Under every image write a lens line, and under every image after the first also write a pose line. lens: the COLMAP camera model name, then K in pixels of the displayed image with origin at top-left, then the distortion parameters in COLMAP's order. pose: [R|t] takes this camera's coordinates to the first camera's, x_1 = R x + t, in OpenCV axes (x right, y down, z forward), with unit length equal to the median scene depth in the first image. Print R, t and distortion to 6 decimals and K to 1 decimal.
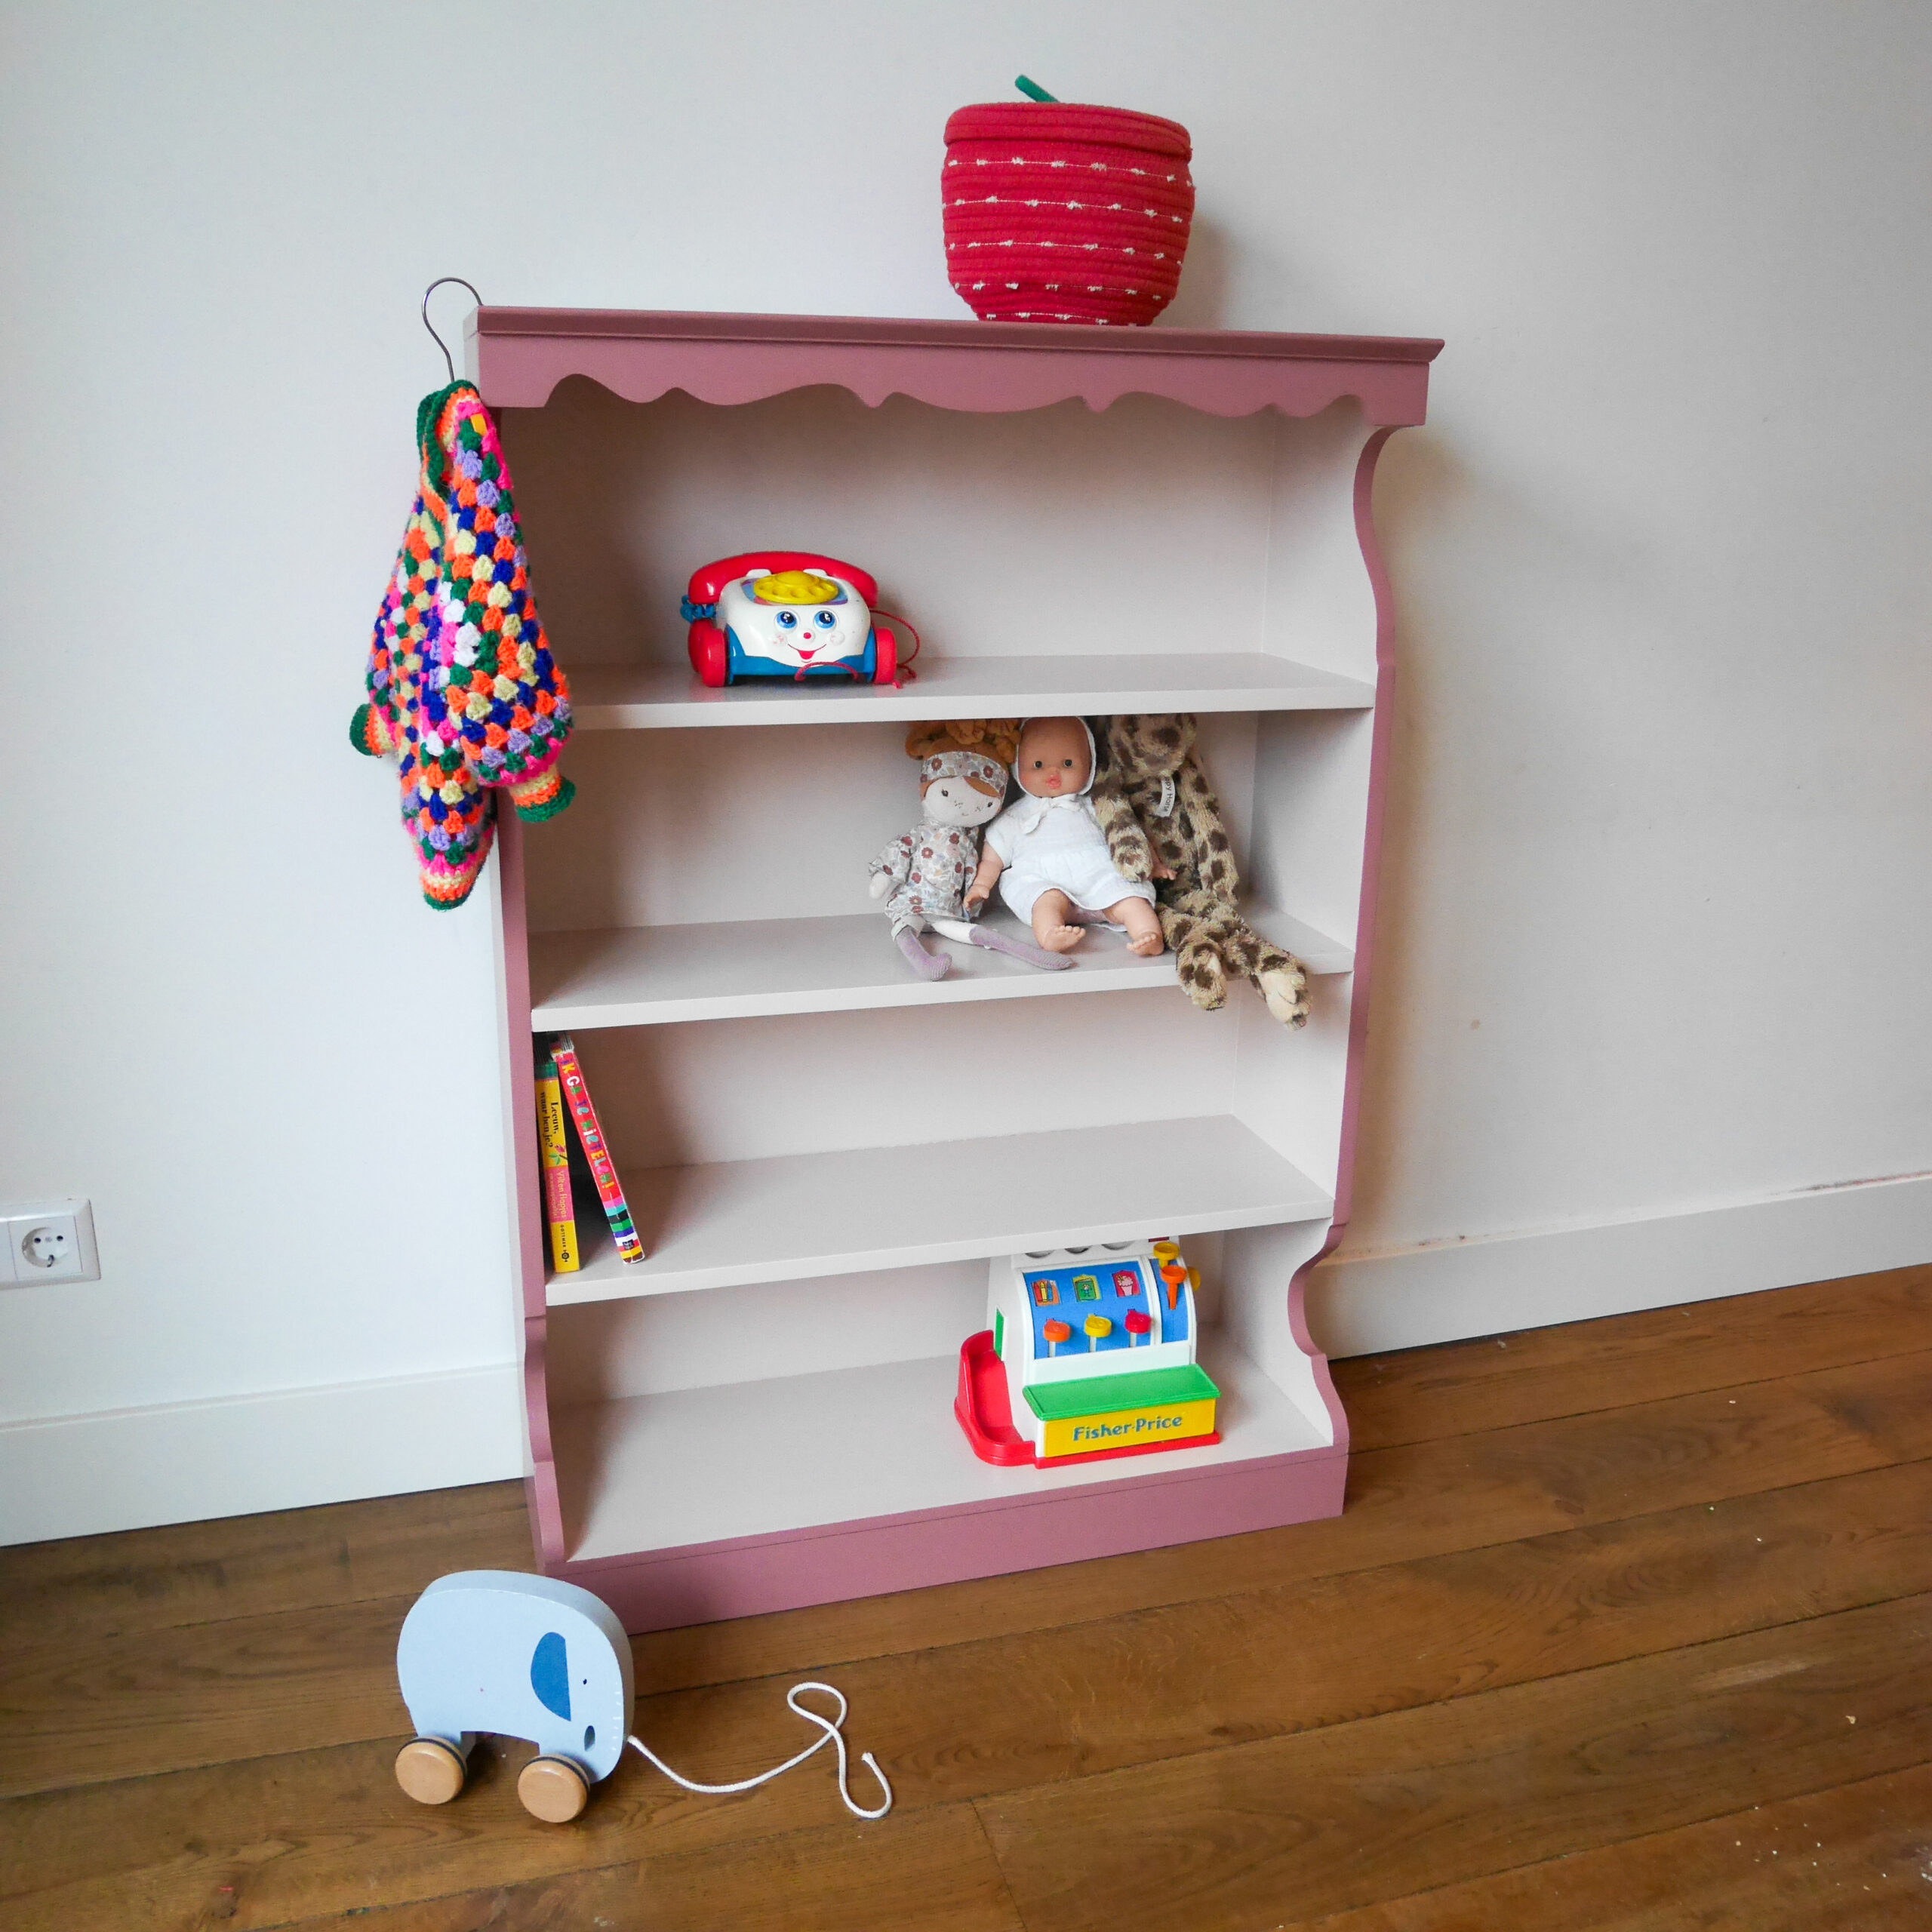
lens RADIAL K [[1870.0, 0, 966.6], [0, 1870.0, 974.1], [0, 0, 1]] dist [-0.074414, 0.037775]
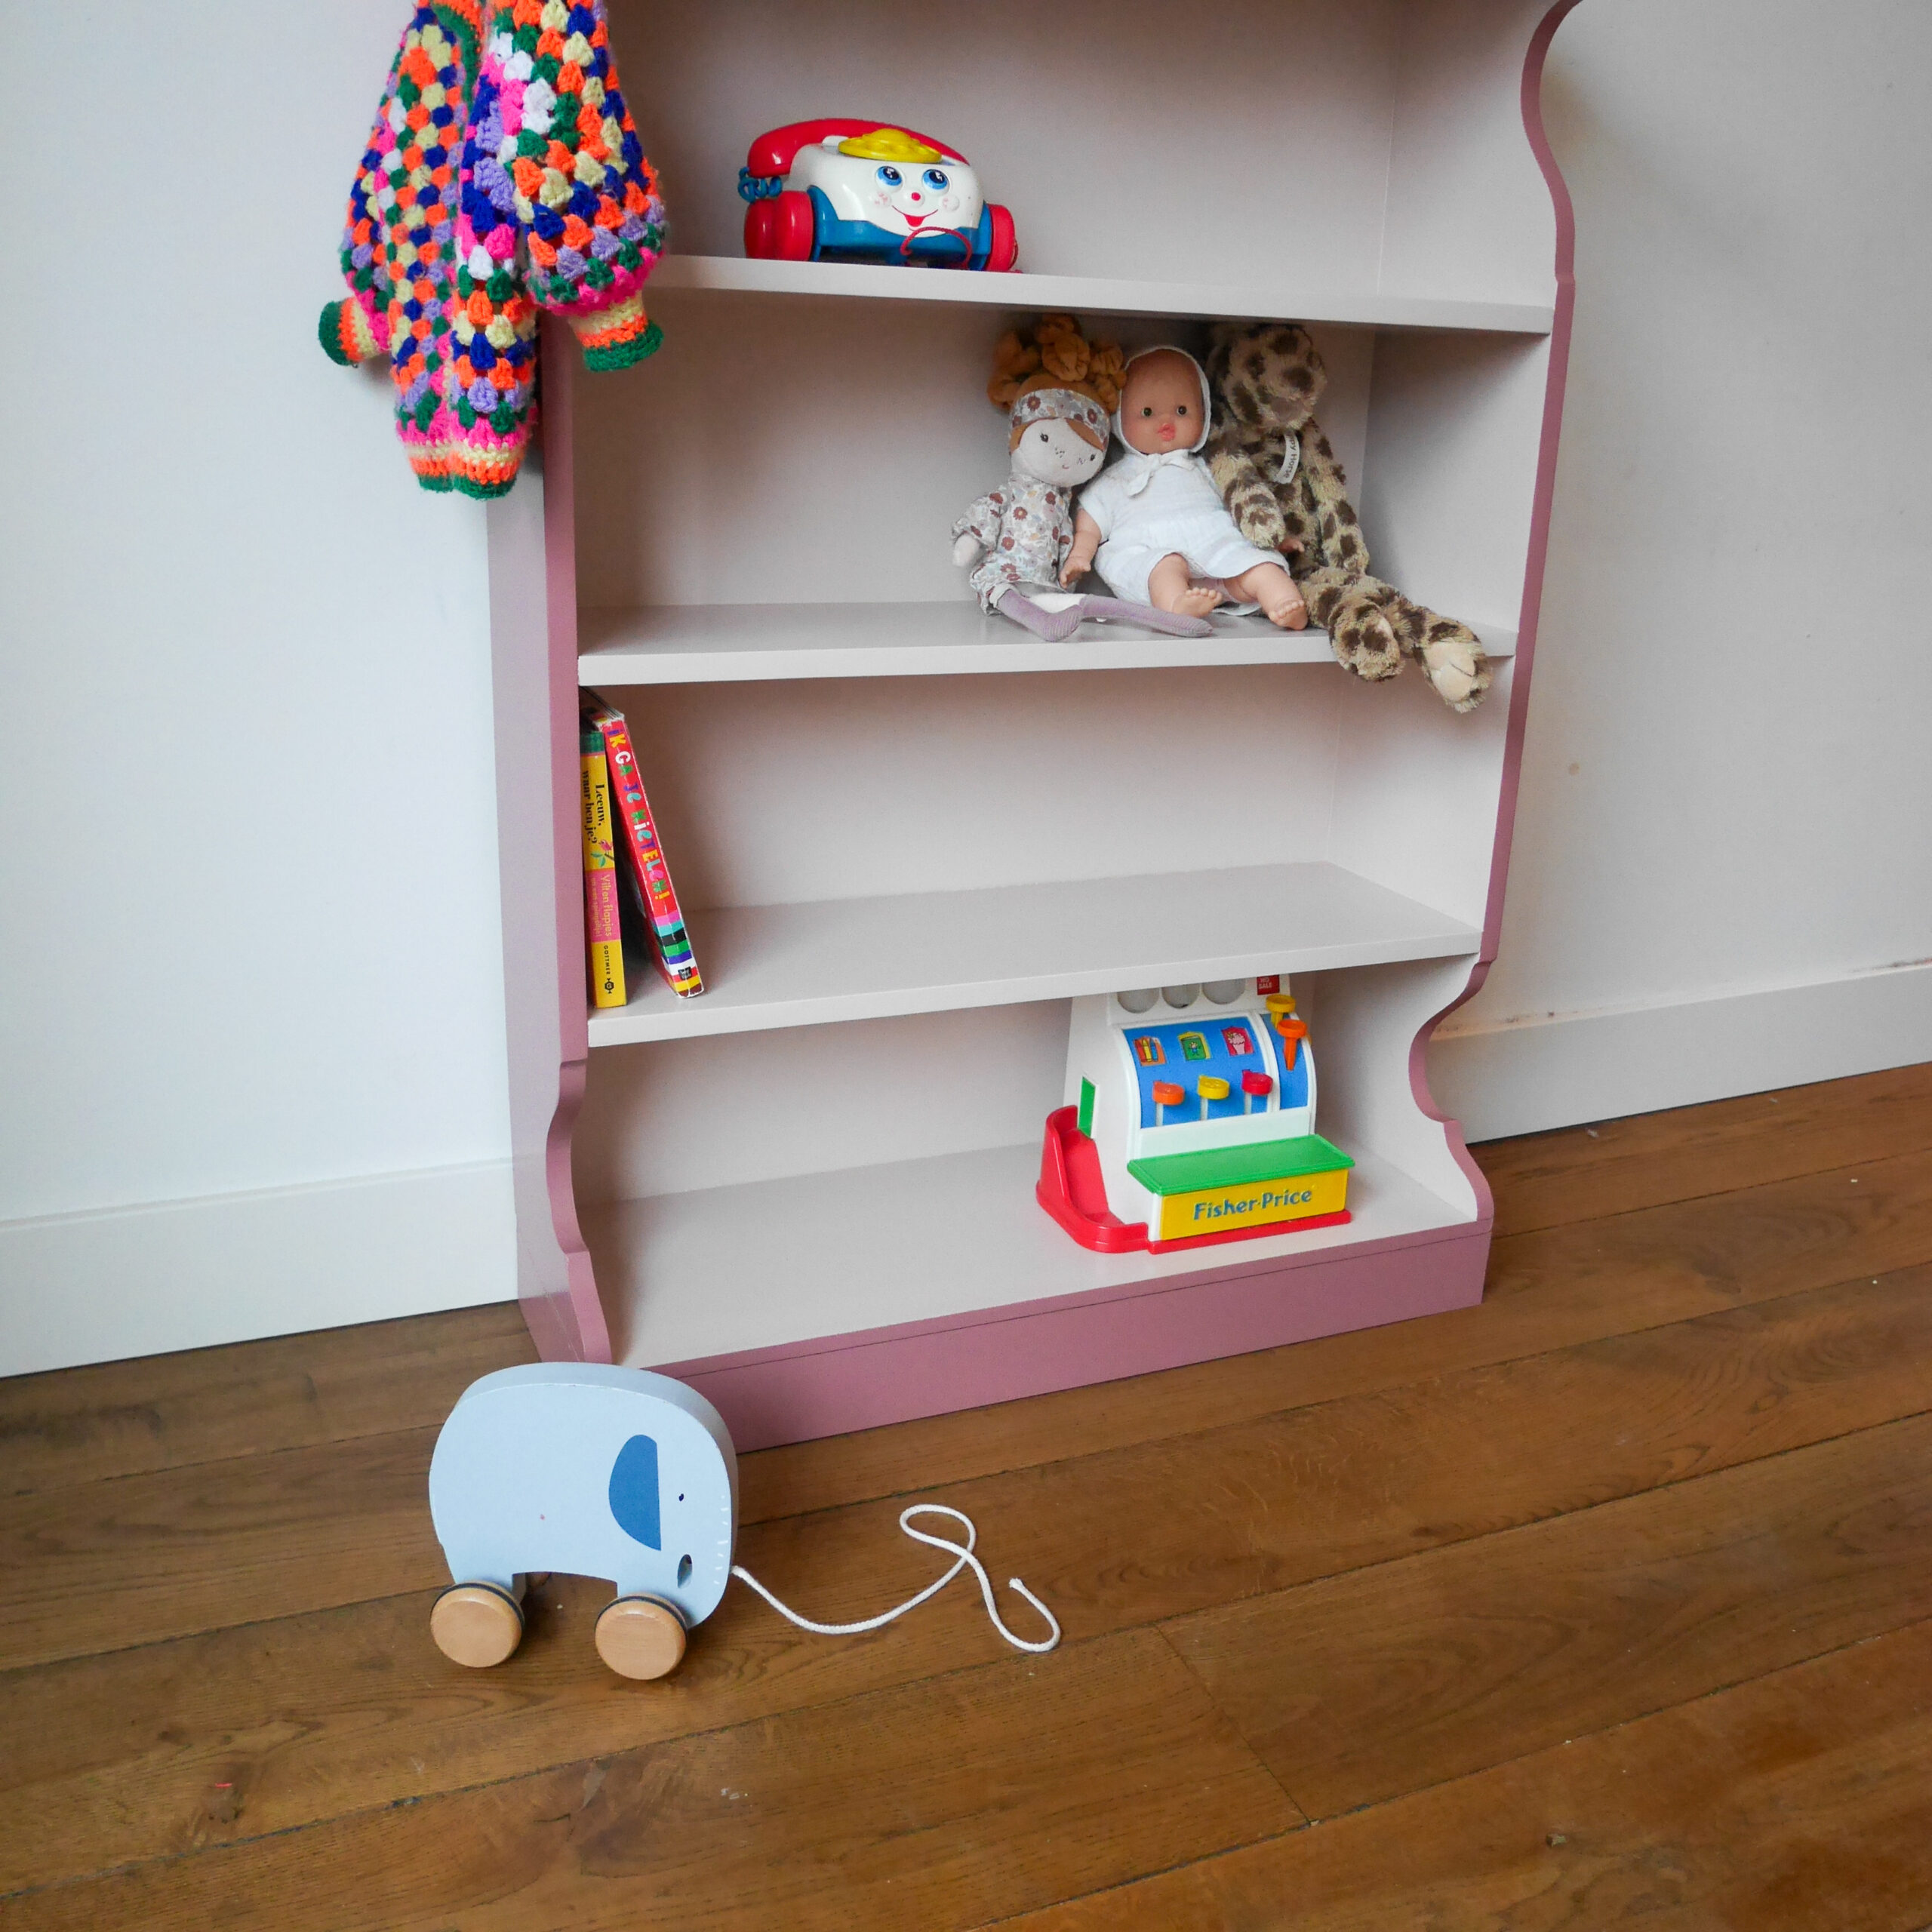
lens RADIAL K [[1866.9, 0, 966.0], [0, 1866.9, 966.0], [0, 0, 1]] dist [-0.072757, 0.027398]
pose [[0.994416, -0.019215, 0.103768, -0.149013], [0.016944, 0.999598, 0.022718, 0.129798], [-0.104162, -0.020833, 0.994342, 0.192887]]
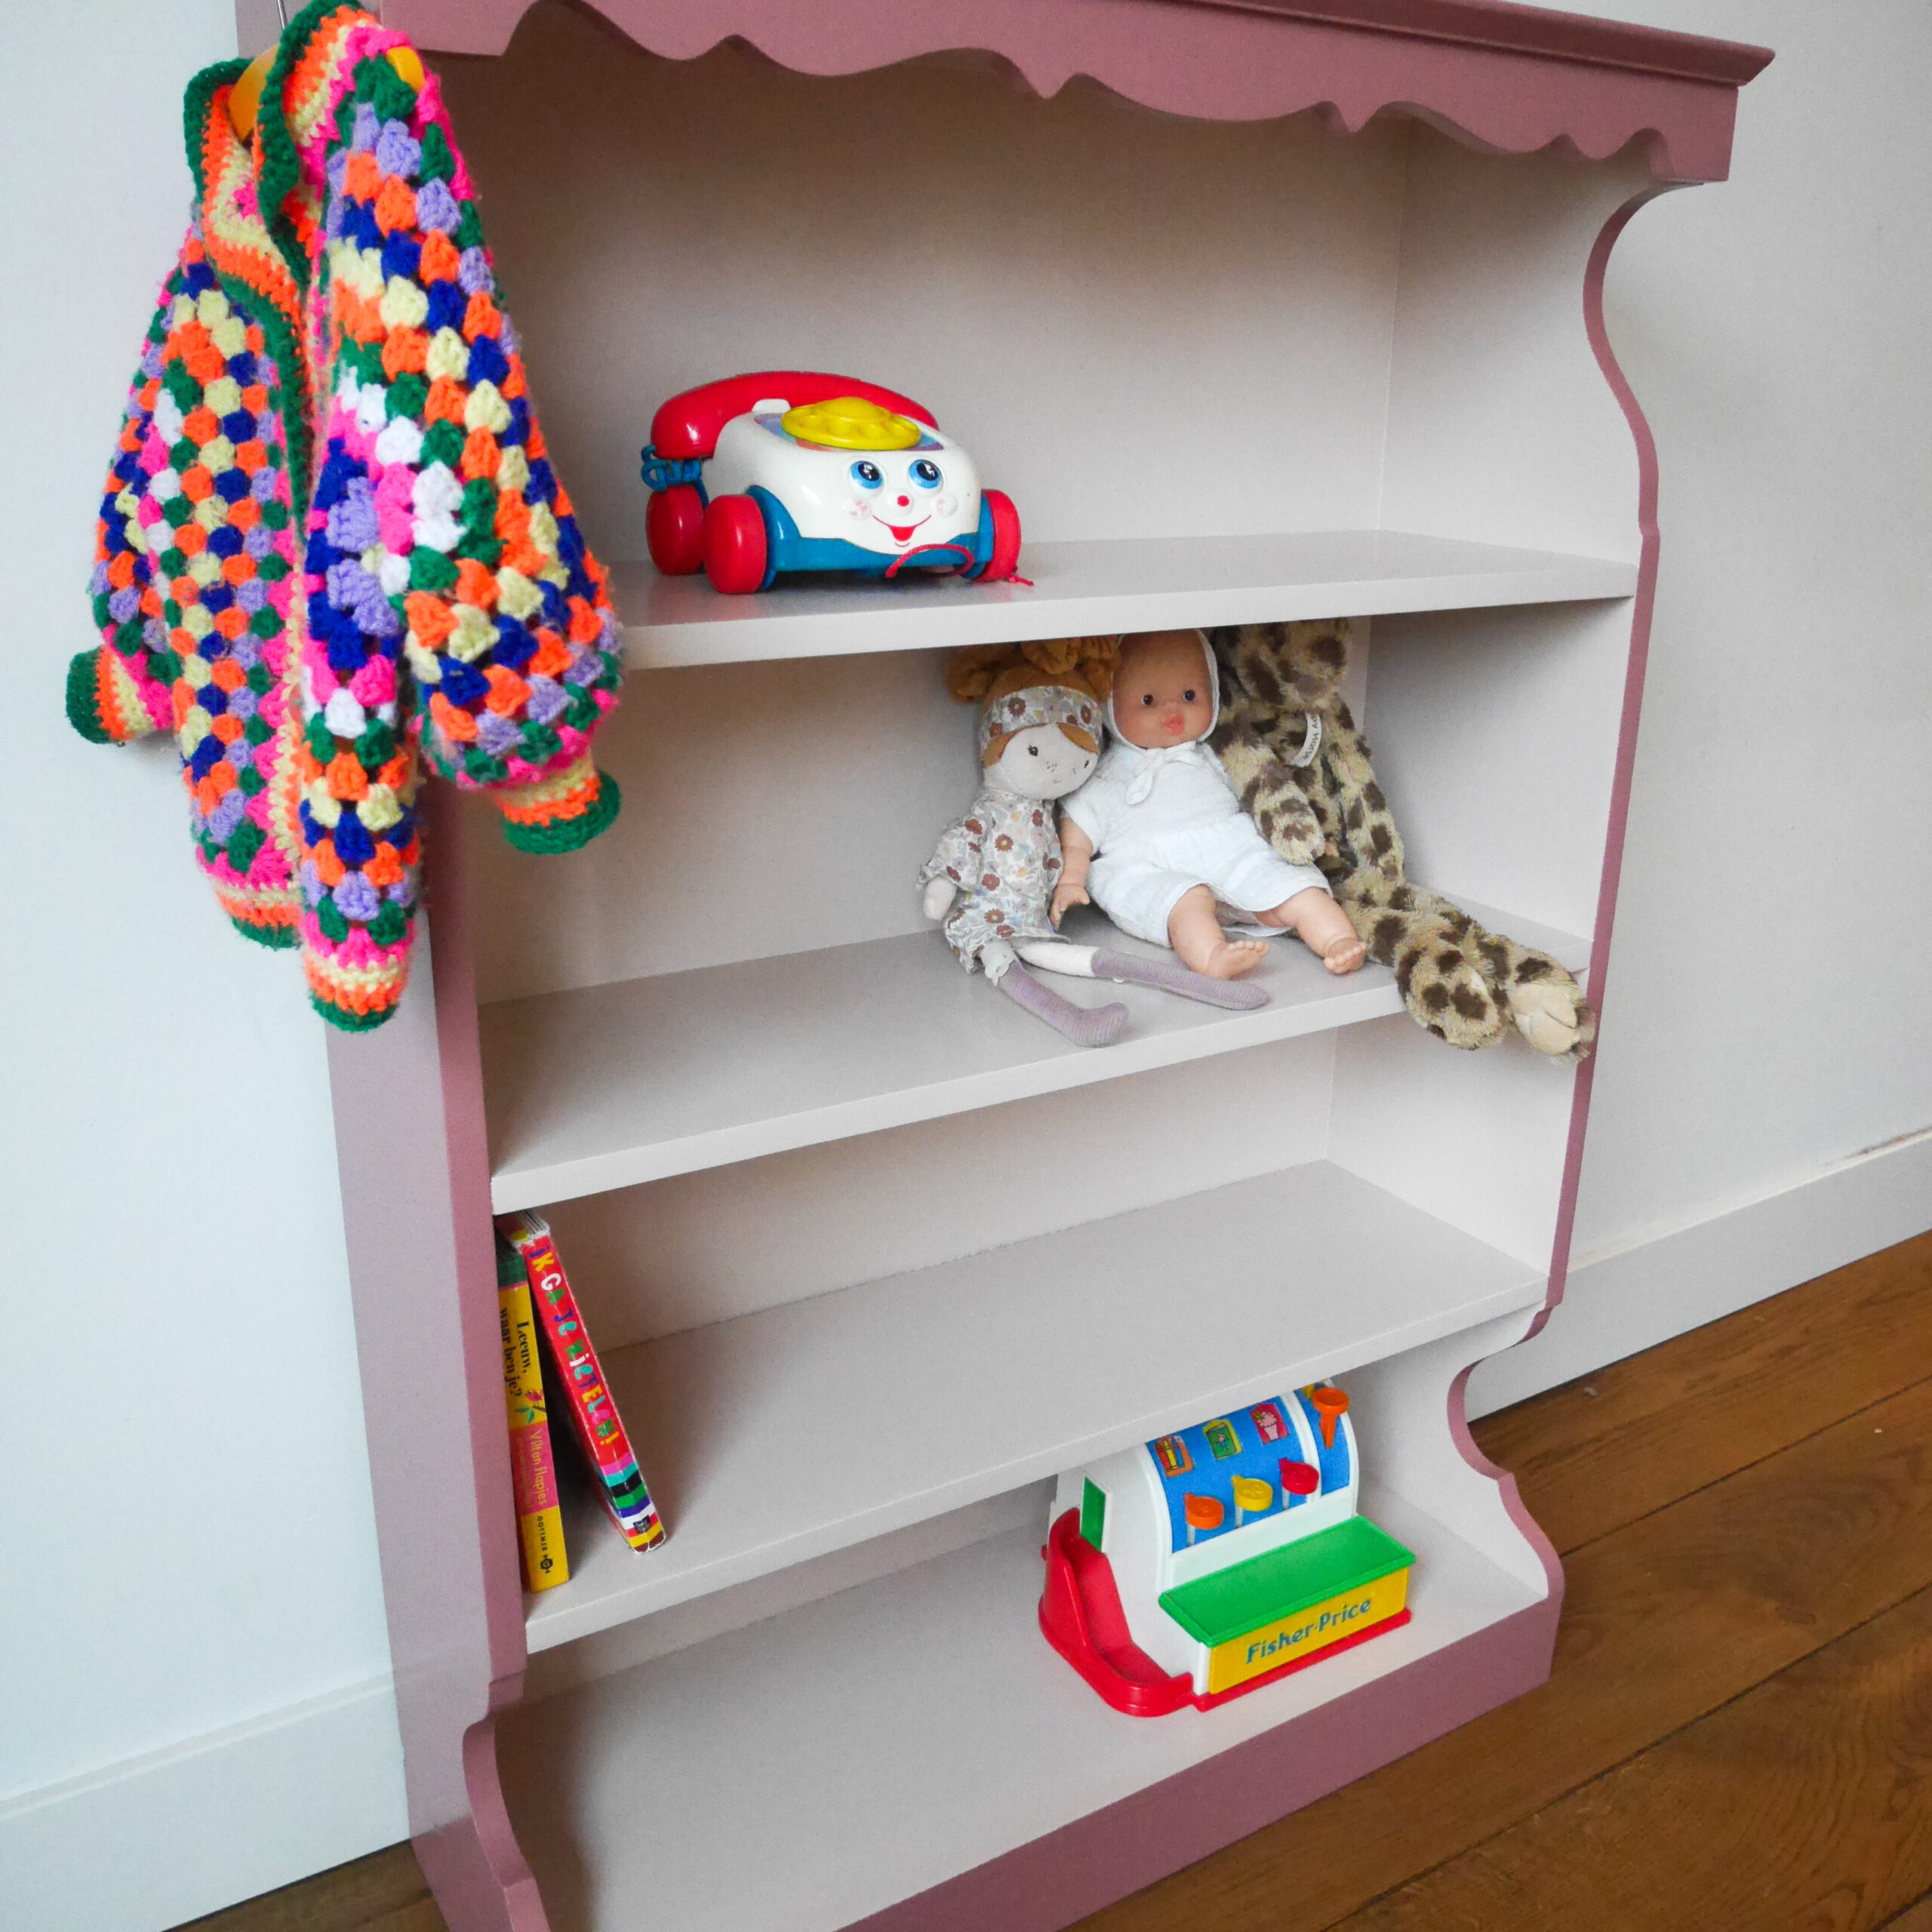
lens RADIAL K [[1870.0, 0, 966.6], [0, 1870.0, 974.1], [0, 0, 1]] dist [-0.074414, 0.037775]
pose [[0.966521, -0.086008, 0.241744, -0.216895], [0.077569, 0.996006, 0.044227, -0.054130], [-0.244582, -0.023994, 0.969332, 0.403623]]
